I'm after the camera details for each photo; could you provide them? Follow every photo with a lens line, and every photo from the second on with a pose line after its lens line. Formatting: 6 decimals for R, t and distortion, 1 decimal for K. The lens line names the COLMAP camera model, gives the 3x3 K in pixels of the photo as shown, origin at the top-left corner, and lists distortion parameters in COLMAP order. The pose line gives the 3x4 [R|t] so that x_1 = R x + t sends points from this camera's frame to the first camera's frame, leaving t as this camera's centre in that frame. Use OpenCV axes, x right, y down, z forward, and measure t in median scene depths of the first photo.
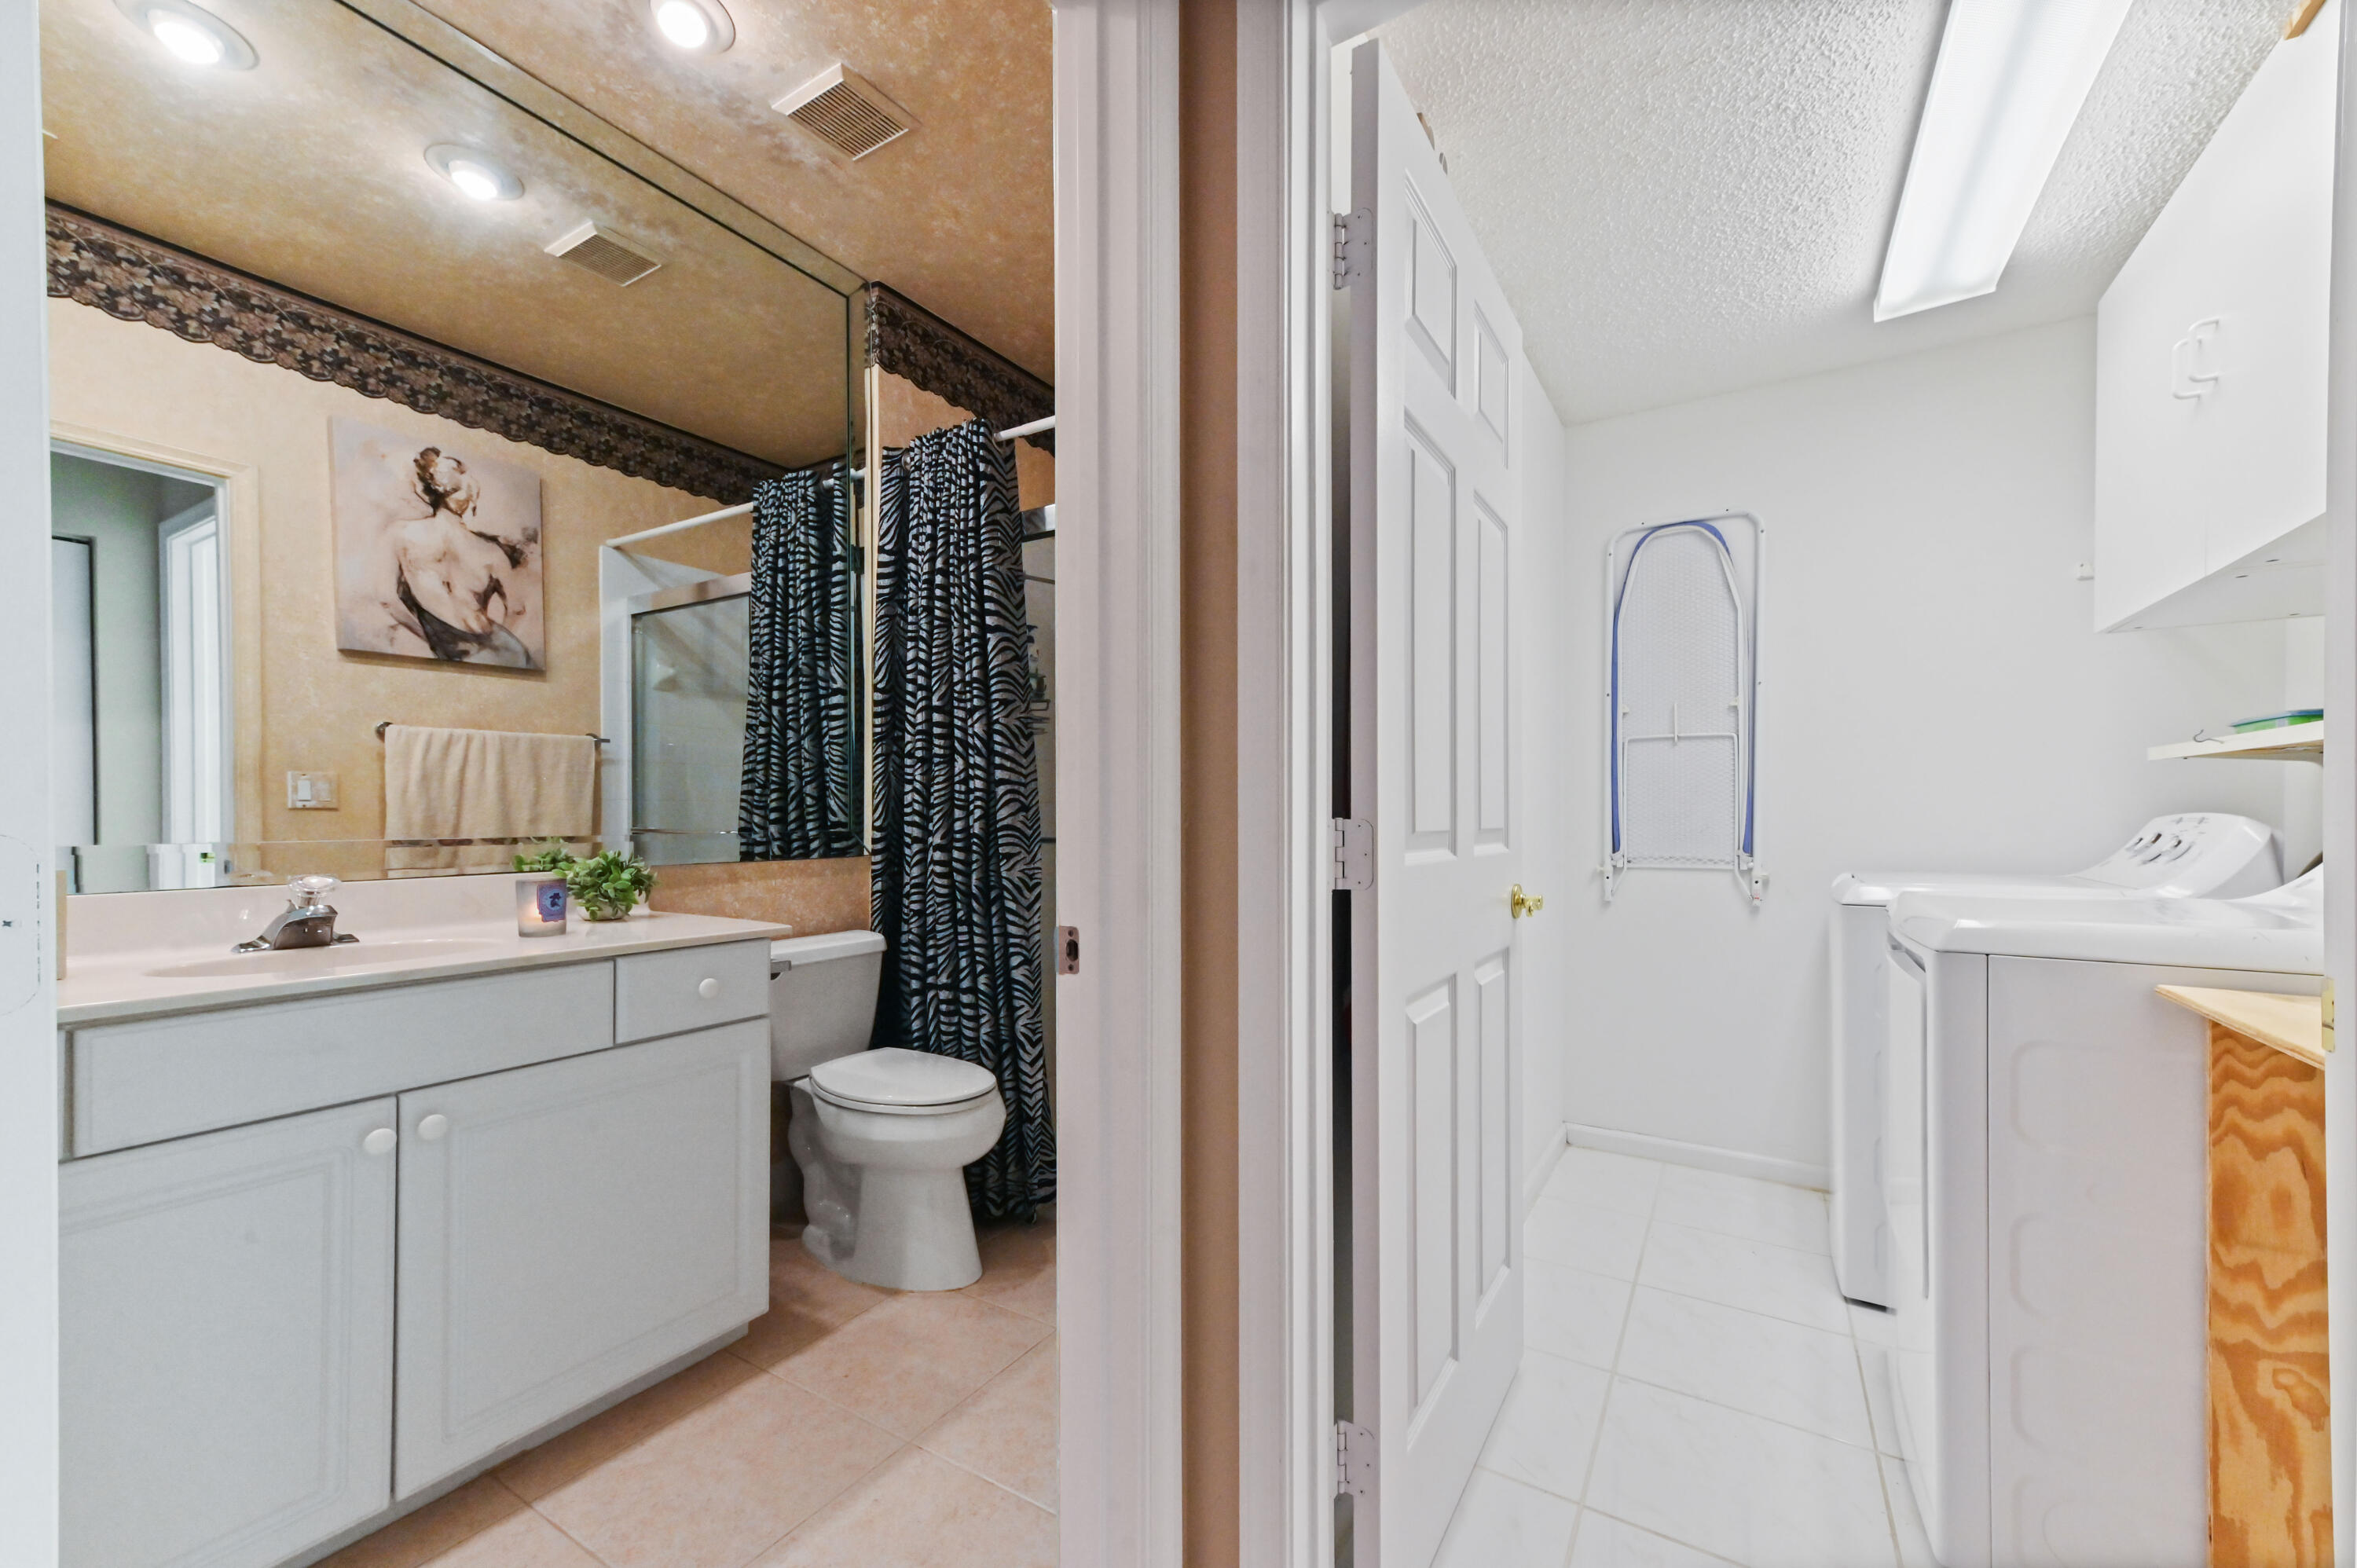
lens RADIAL K [[931.6, 0, 1197.8], [0, 931.6, 828.1], [0, 0, 1]] dist [0.013928, -0.000404]
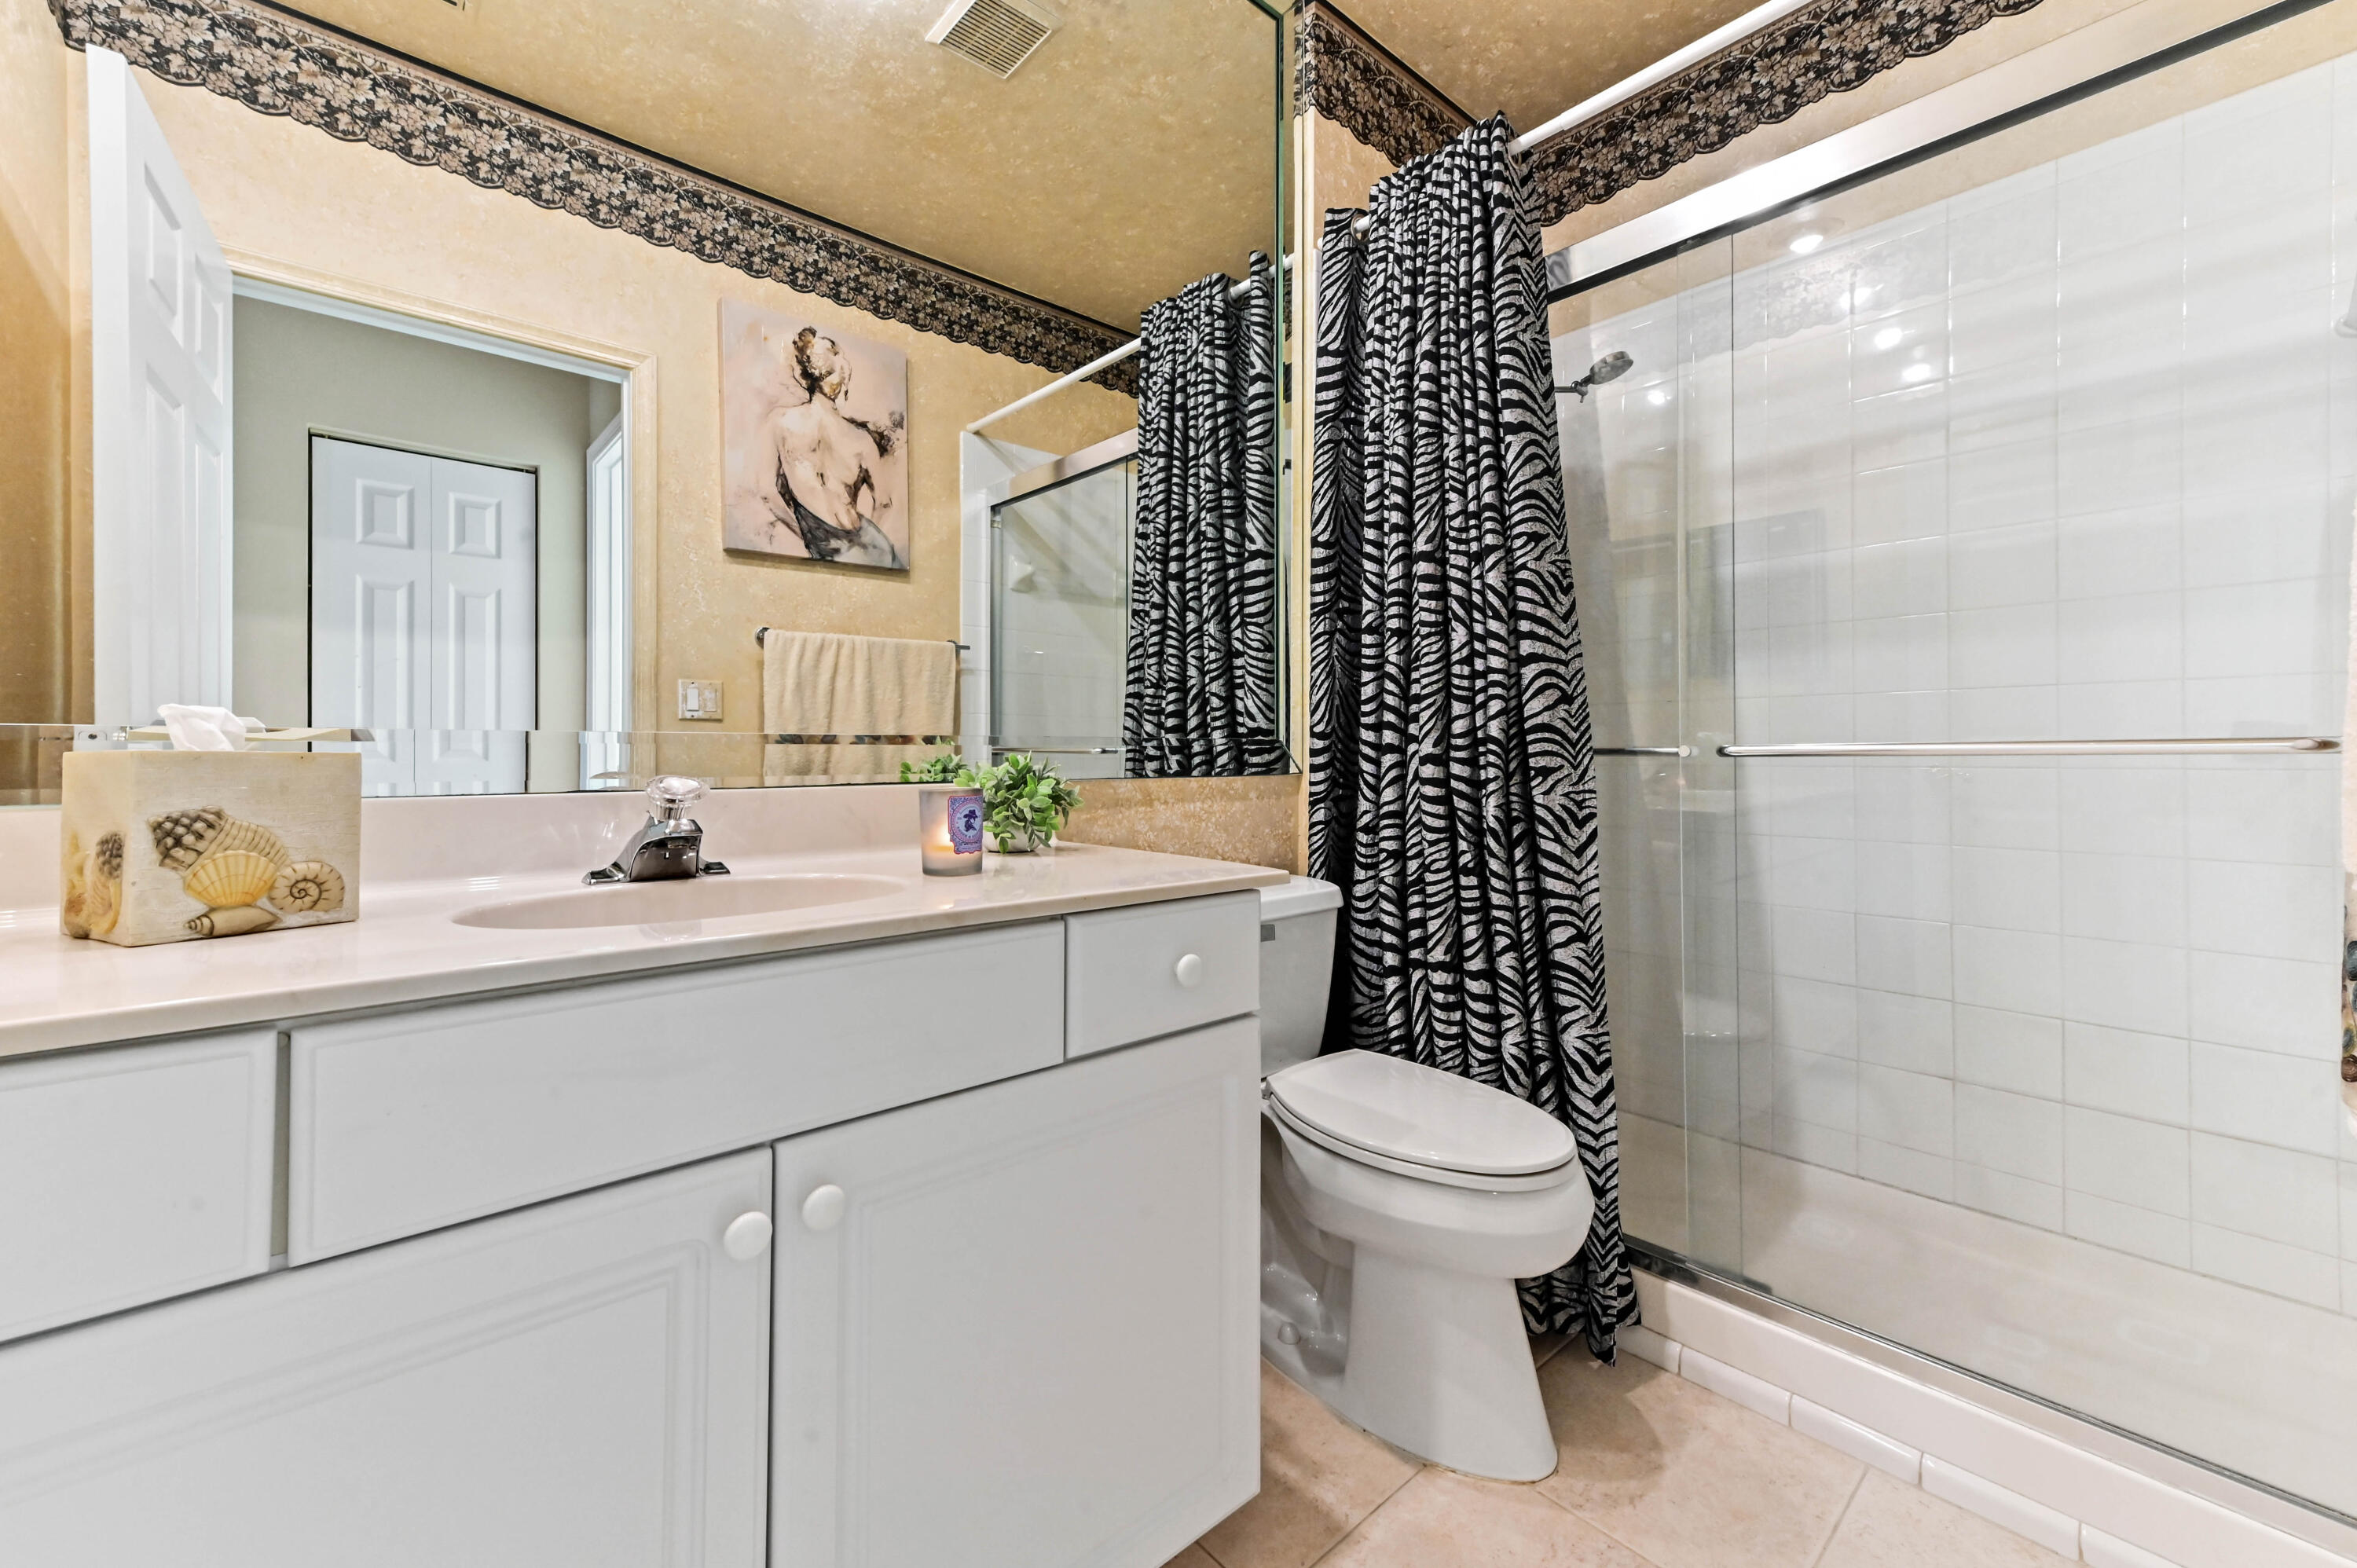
lens RADIAL K [[931.6, 0, 1170.9], [0, 931.6, 760.3], [0, 0, 1]] dist [0.013928, -0.000404]
pose [[0.954646, 0.002104, -0.297736, -0.254041], [-0.004502, 0.999963, -0.007369, 0.027507], [0.297709, 0.008375, 0.954620, 0.296982]]
